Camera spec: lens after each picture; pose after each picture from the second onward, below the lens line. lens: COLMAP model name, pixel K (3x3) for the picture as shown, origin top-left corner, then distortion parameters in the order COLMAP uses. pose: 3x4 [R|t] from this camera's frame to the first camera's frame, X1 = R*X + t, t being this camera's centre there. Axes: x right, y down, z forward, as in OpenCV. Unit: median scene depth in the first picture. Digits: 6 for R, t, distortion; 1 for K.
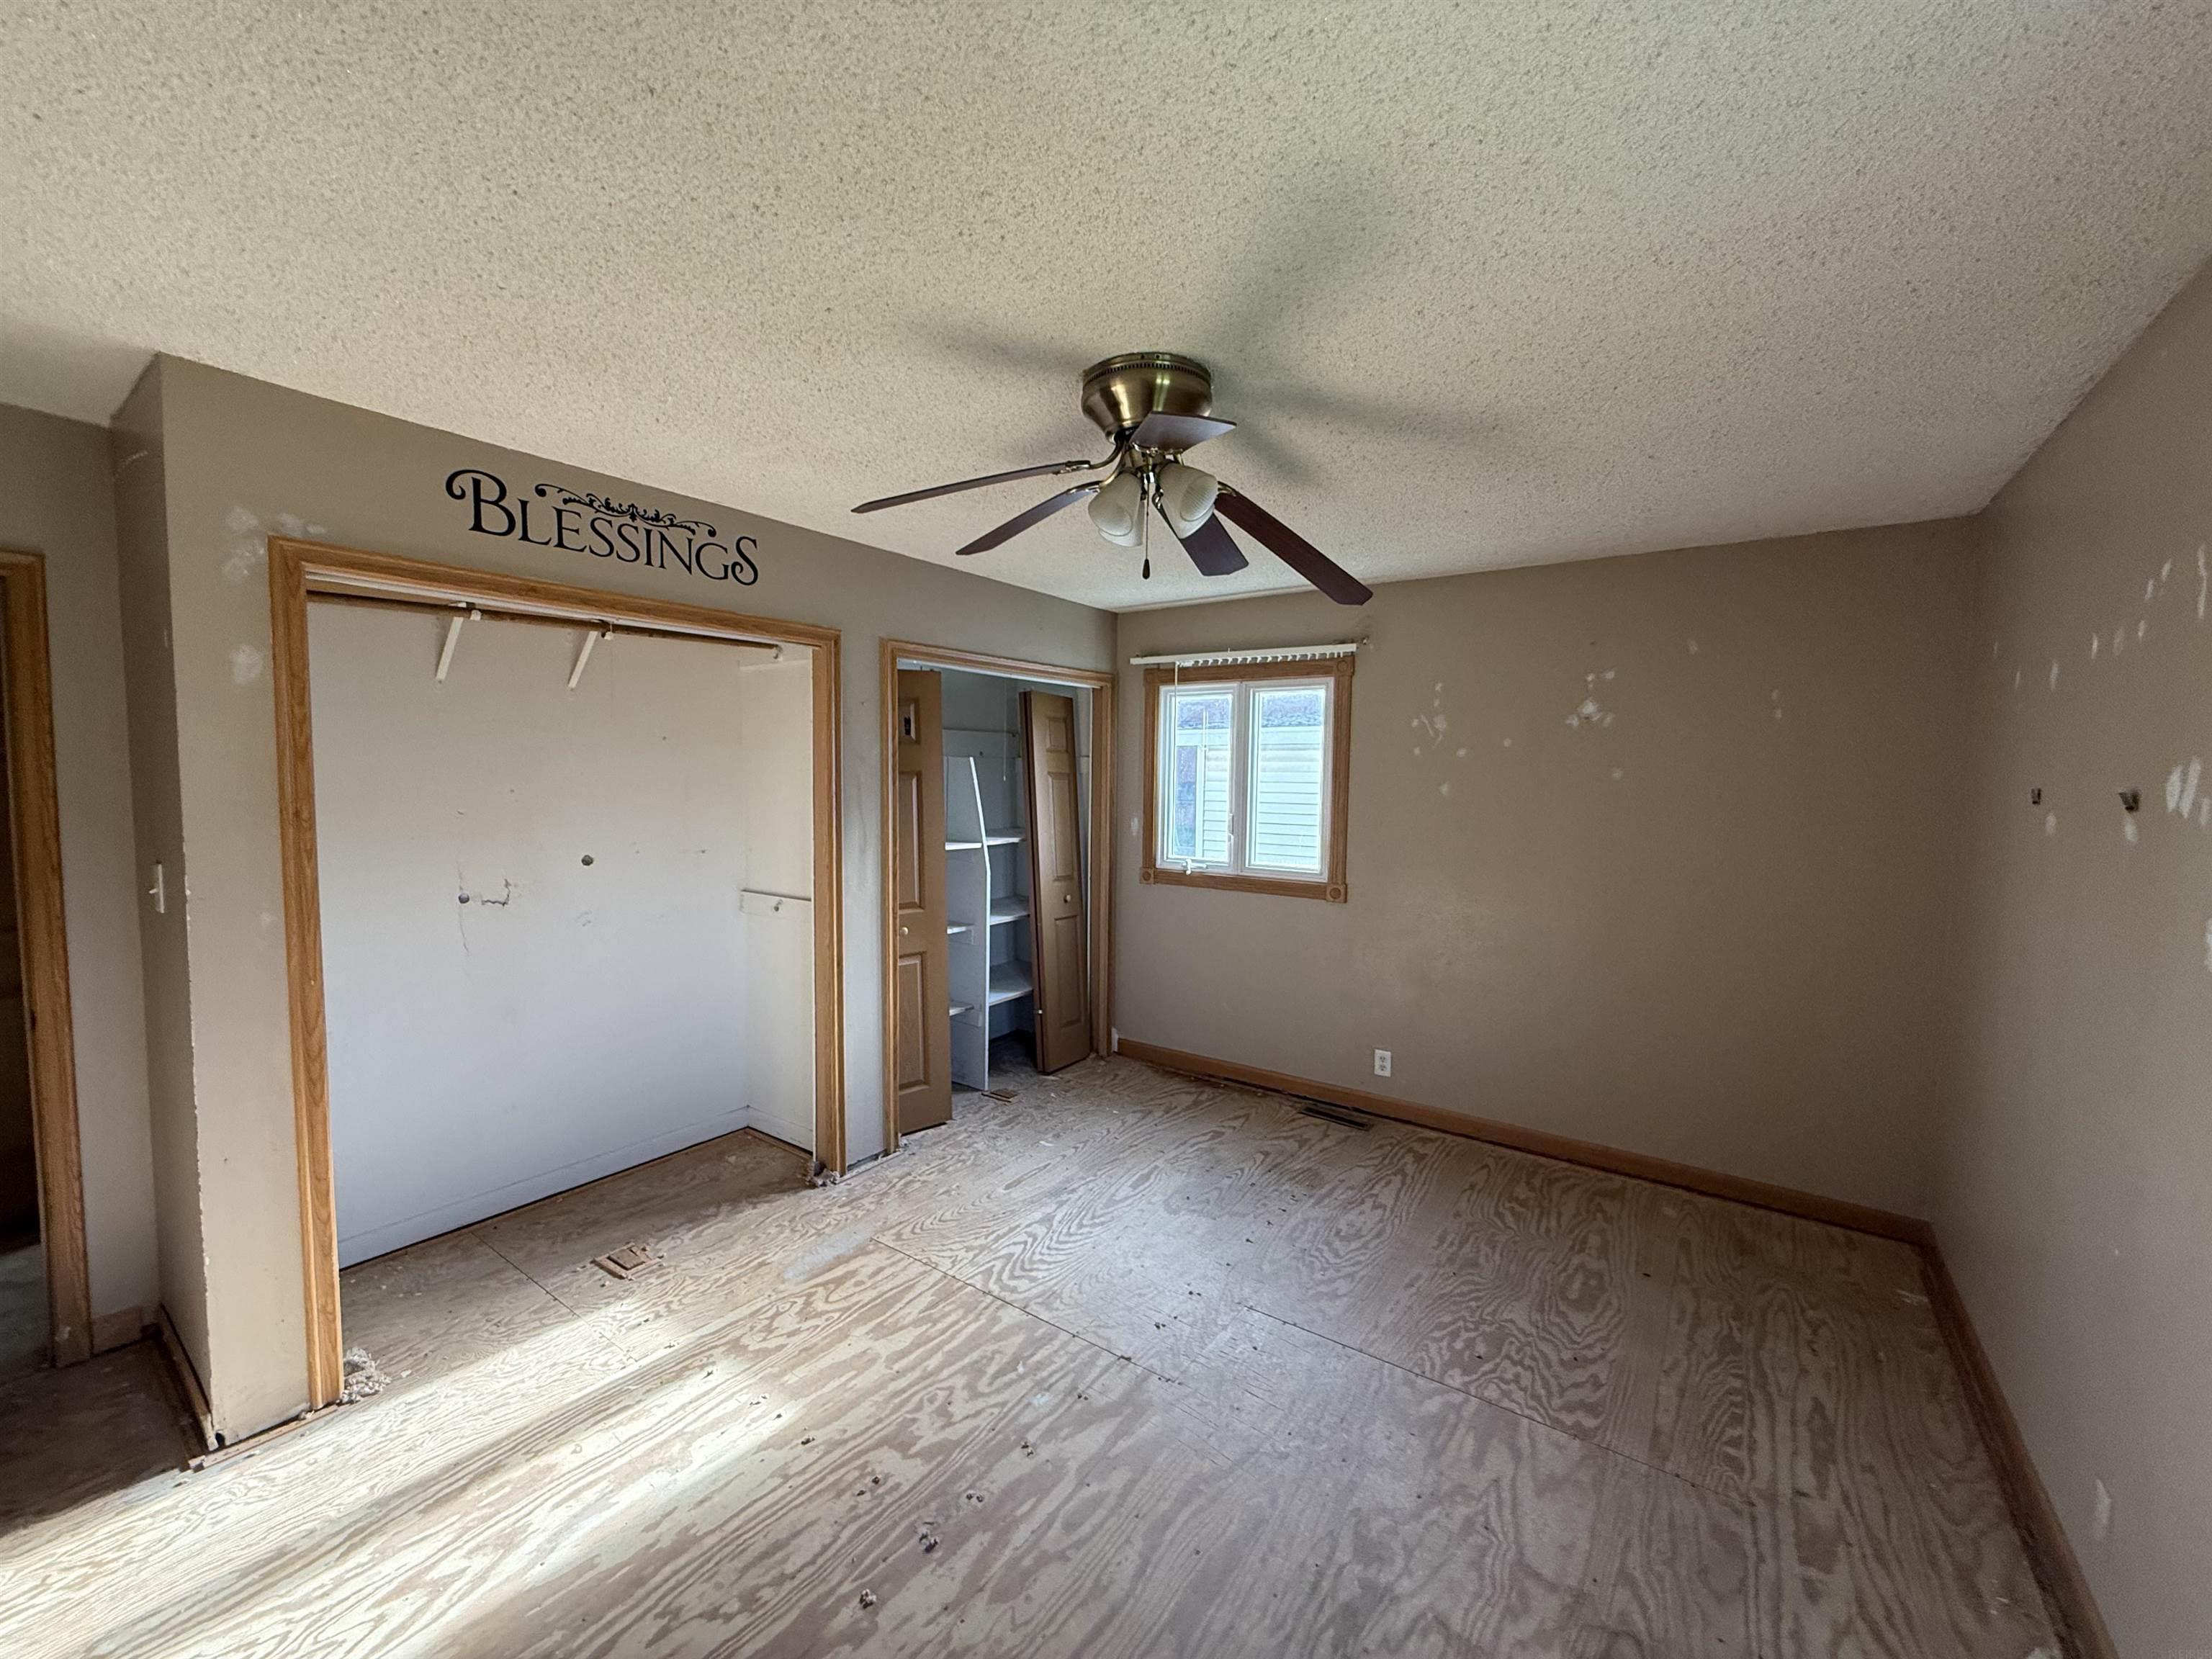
lens RADIAL K [[881.0, 0, 1096.4], [0, 881.0, 826.0], [0, 0, 1]] dist [-0.001083, 0.000370]
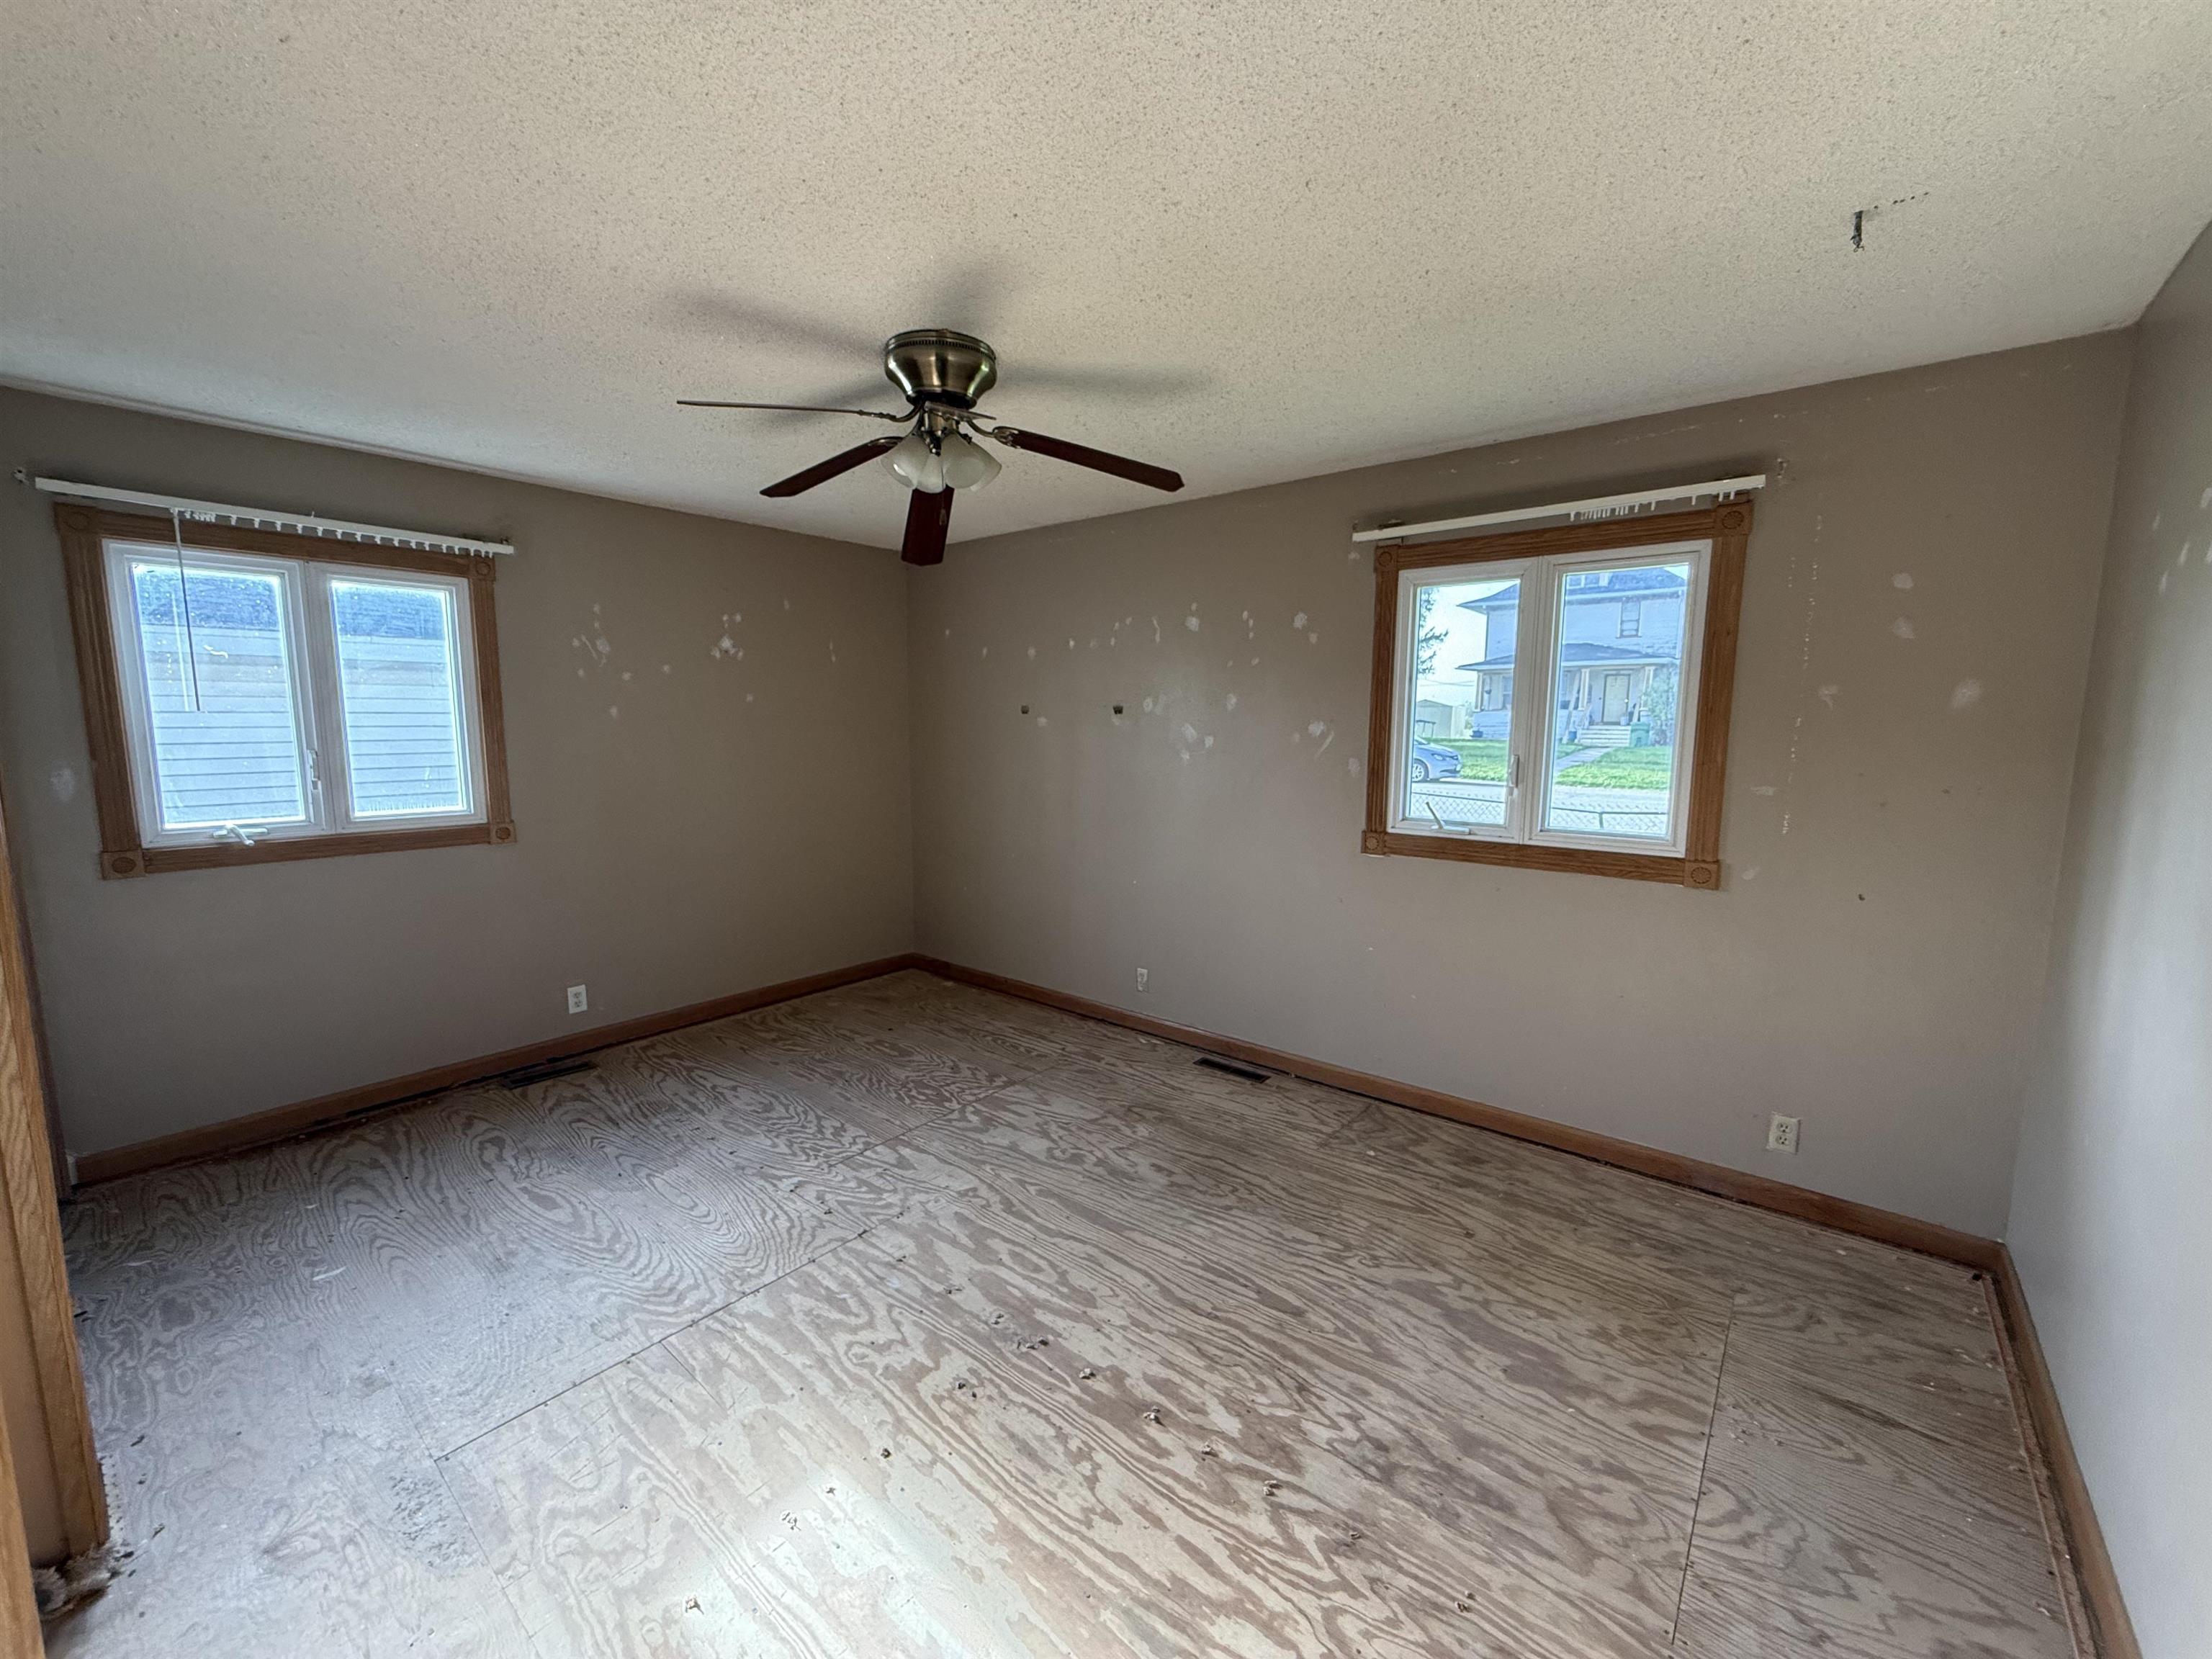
lens RADIAL K [[881.0, 0, 1096.1], [0, 881.0, 828.4], [0, 0, 1]] dist [-0.001083, 0.000370]
pose [[0.067936, -0.136394, 0.988323, -0.954555], [0.054350, 0.989646, 0.132841, -0.021297], [-0.996208, 0.044691, 0.074645, 0.605808]]
